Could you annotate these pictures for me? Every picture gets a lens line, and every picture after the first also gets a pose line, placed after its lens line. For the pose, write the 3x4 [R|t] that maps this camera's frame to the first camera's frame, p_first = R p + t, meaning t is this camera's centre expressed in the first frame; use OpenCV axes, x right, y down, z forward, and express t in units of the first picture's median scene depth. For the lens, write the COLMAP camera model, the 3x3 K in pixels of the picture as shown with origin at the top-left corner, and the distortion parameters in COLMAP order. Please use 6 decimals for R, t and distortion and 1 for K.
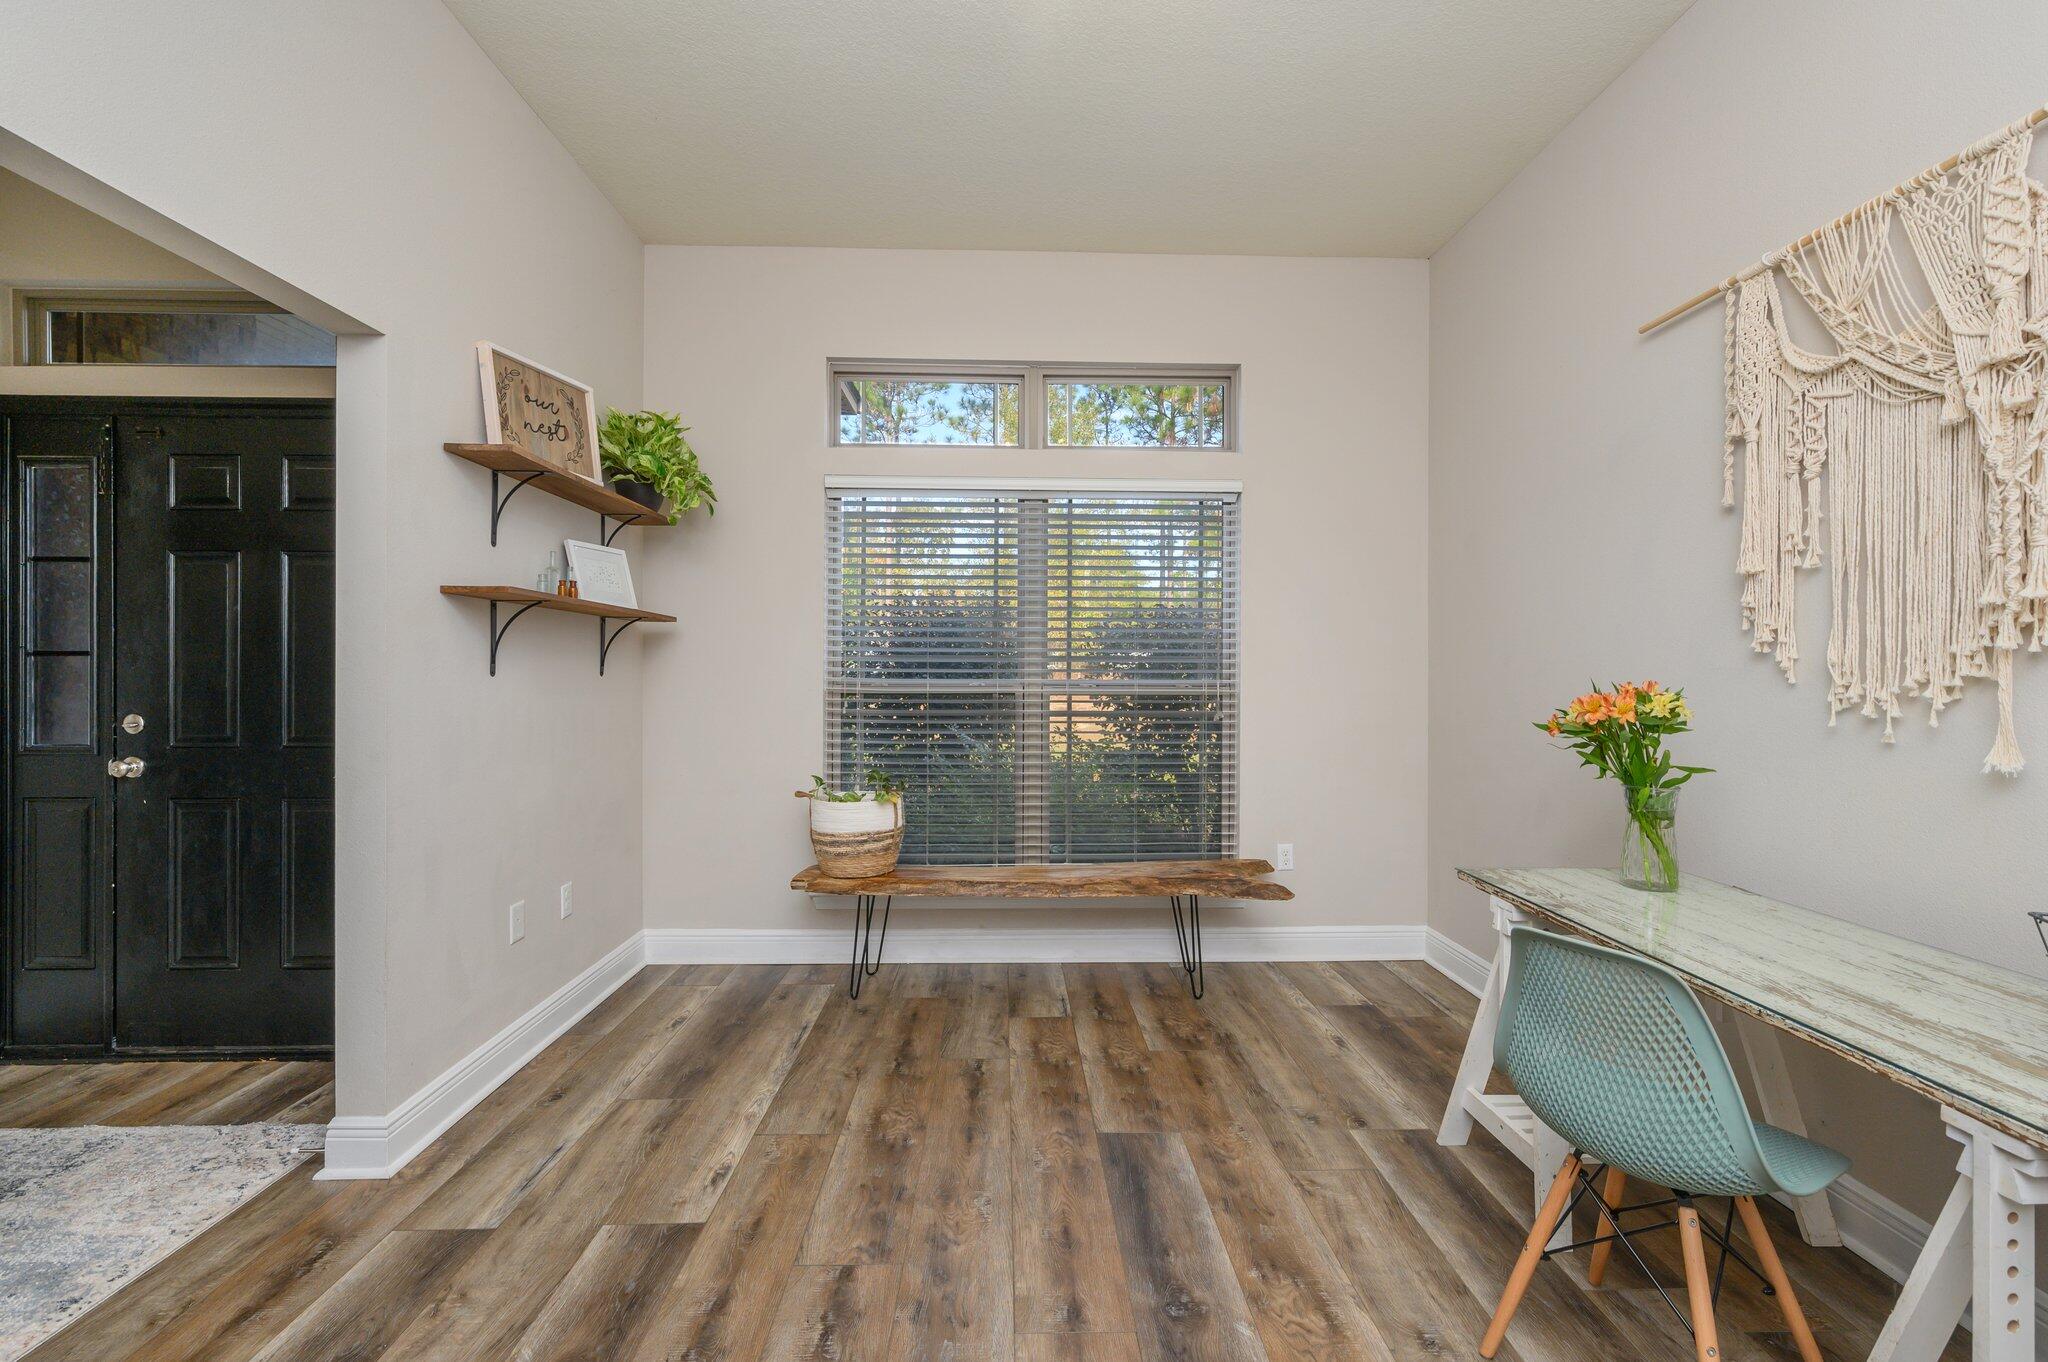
lens RADIAL K [[881.1, 0, 1026.5], [0, 881.1, 669.4], [0, 0, 1]] dist [0.000193, 0.000462]
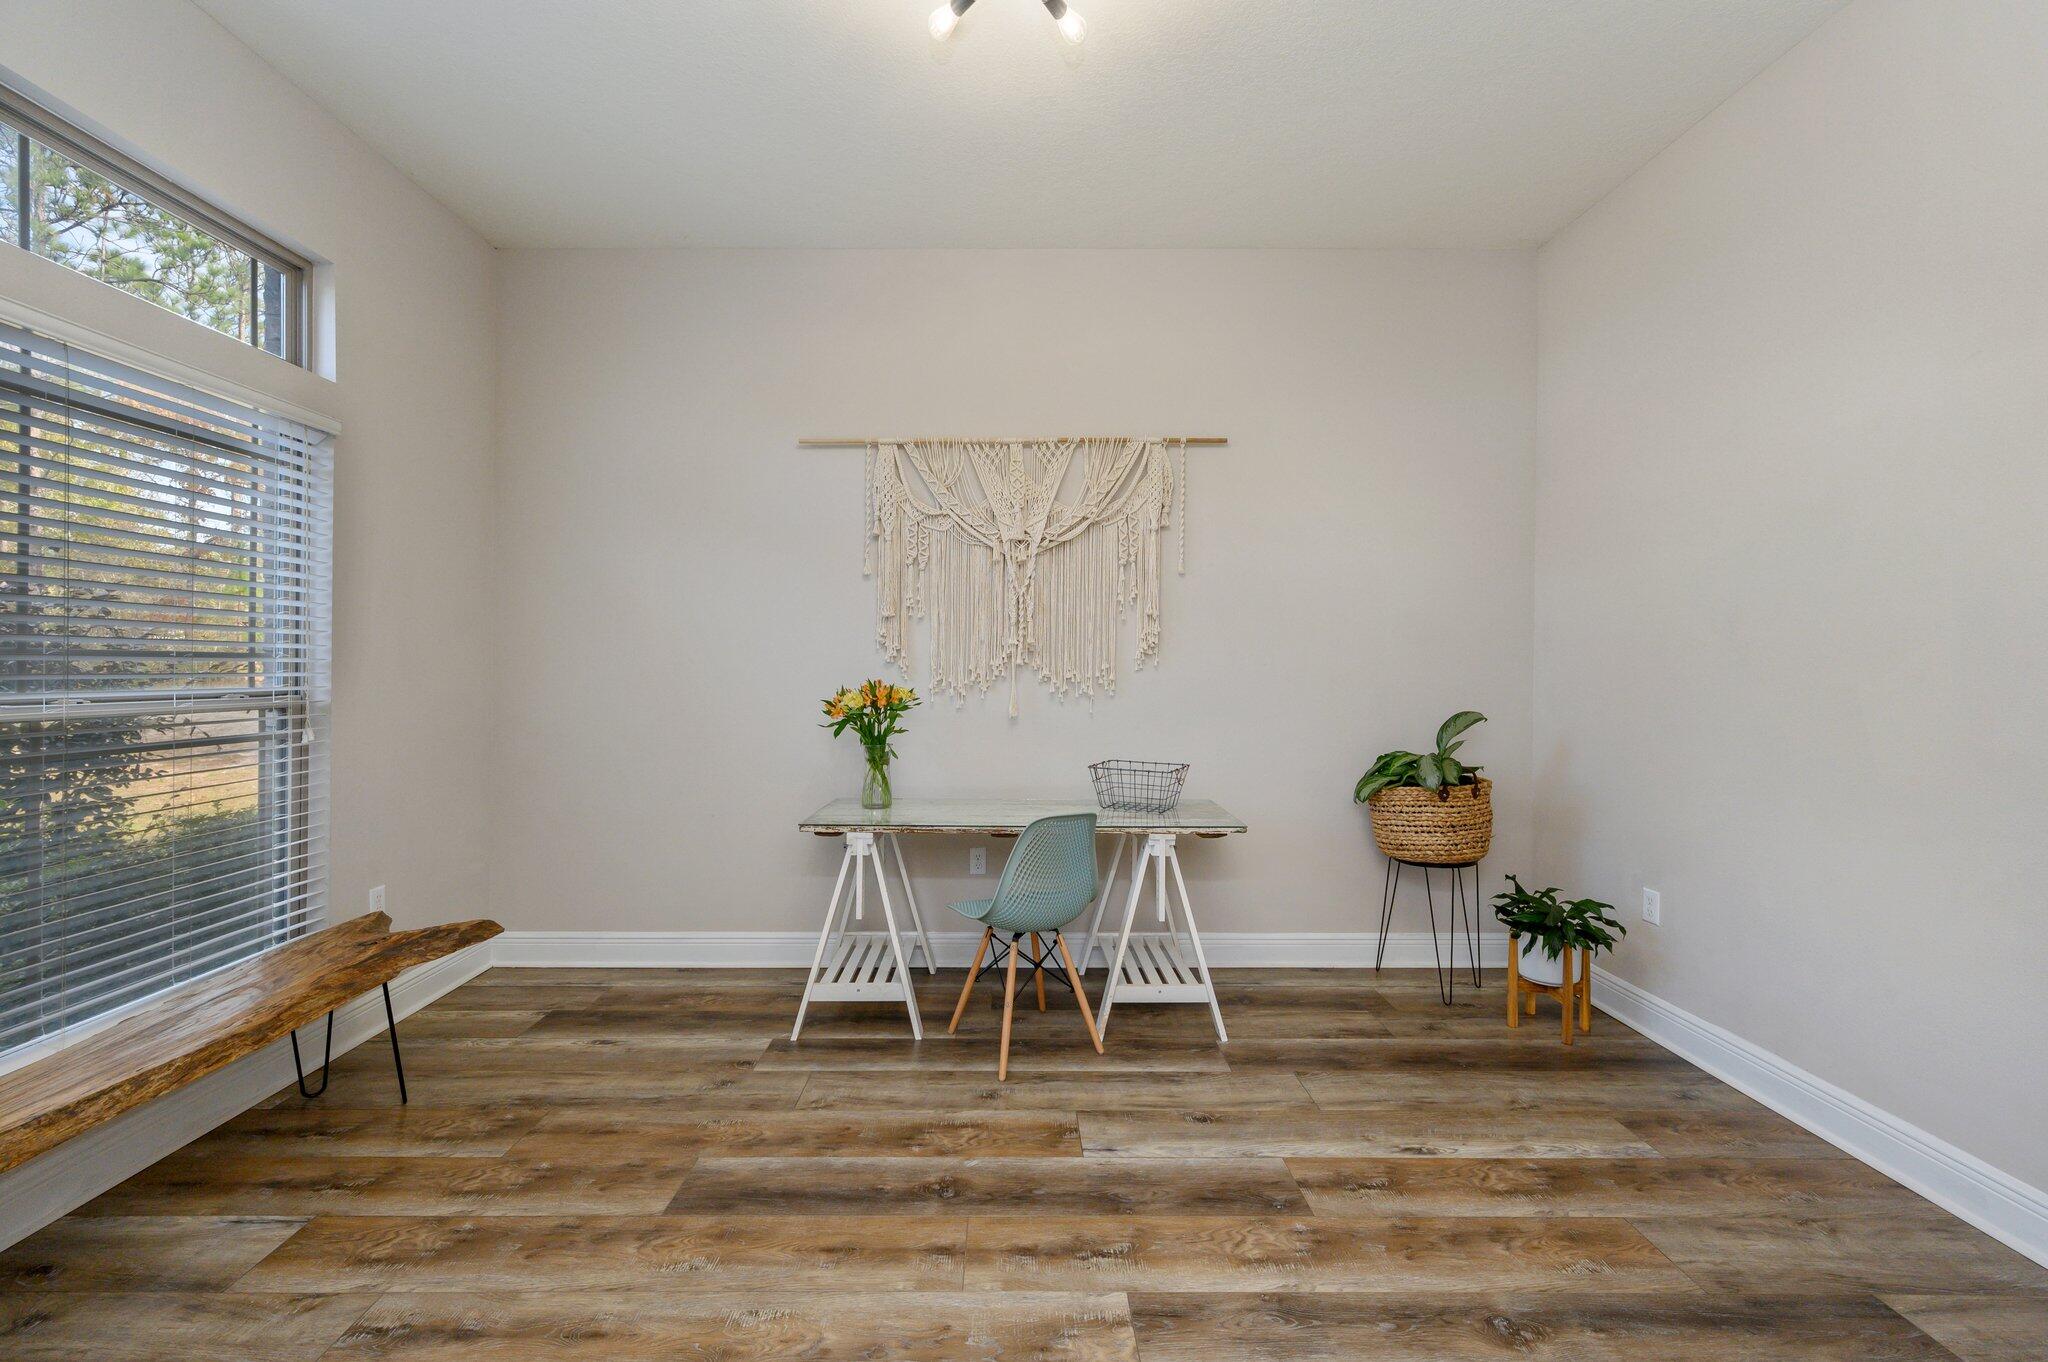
lens RADIAL K [[820.0, 0, 1017.1], [0, 820.0, 668.4], [0, 0, 1]] dist [-0.002463, 0.000225]
pose [[0.021764, -0.004587, 0.999753, -0.660531], [-0.002701, 0.999986, 0.004647, -0.011474], [-0.999759, -0.002801, 0.021752, 0.593832]]
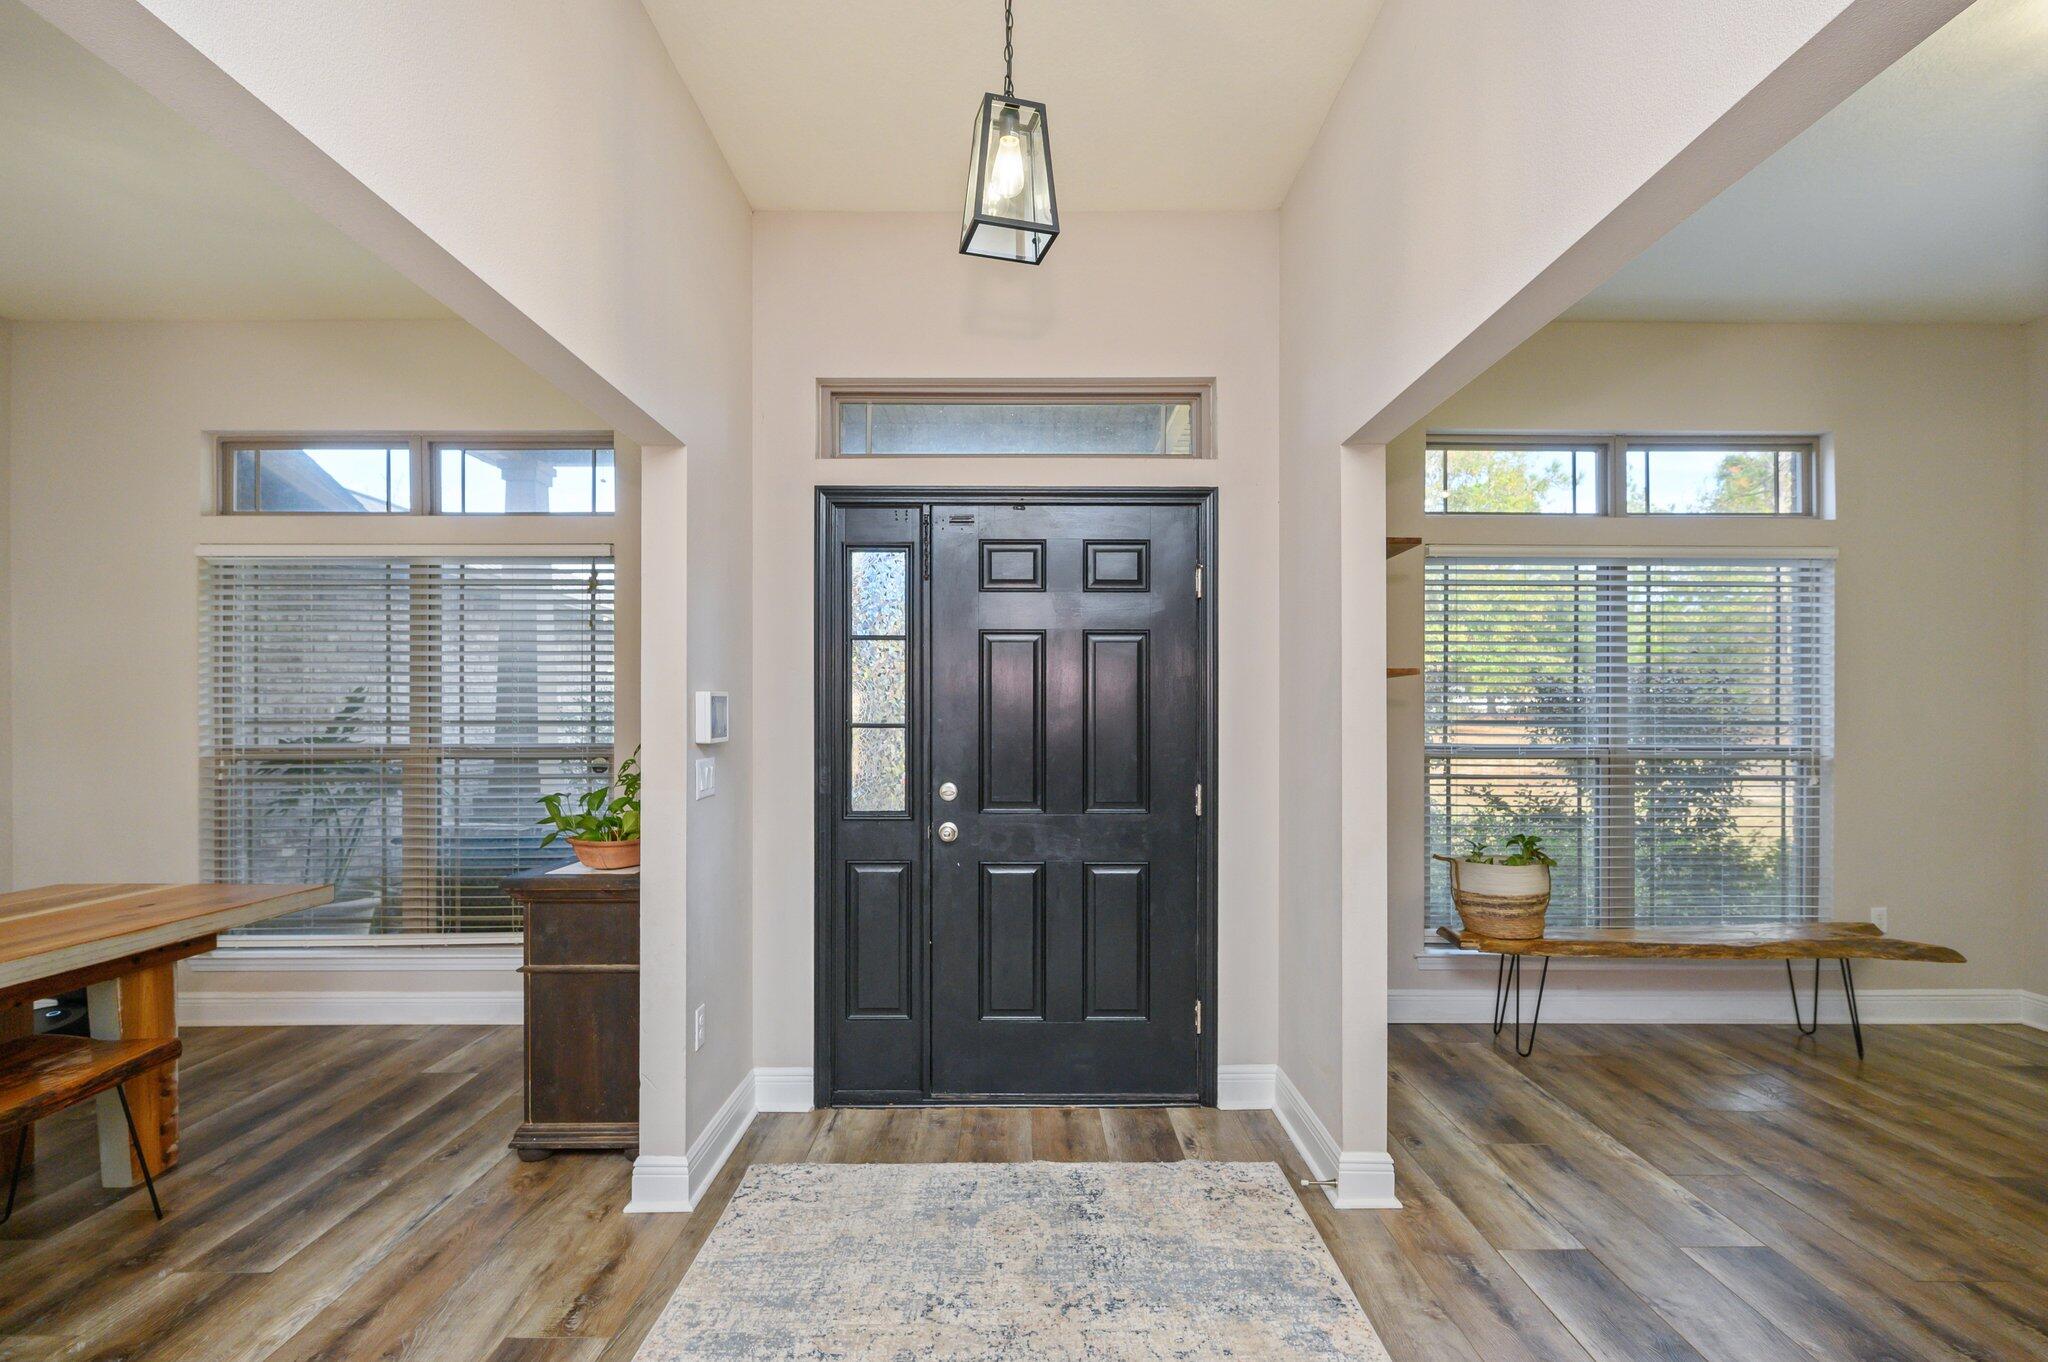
lens RADIAL K [[960.6, 0, 1016.6], [0, 960.6, 709.1], [0, 0, 1]] dist [-0.001318, -0.000154]
pose [[0.999721, -0.000281, -0.023609, -0.997175], [0.000158, 0.999987, -0.005183, -0.035159], [0.023610, 0.005178, 0.999708, -0.183751]]
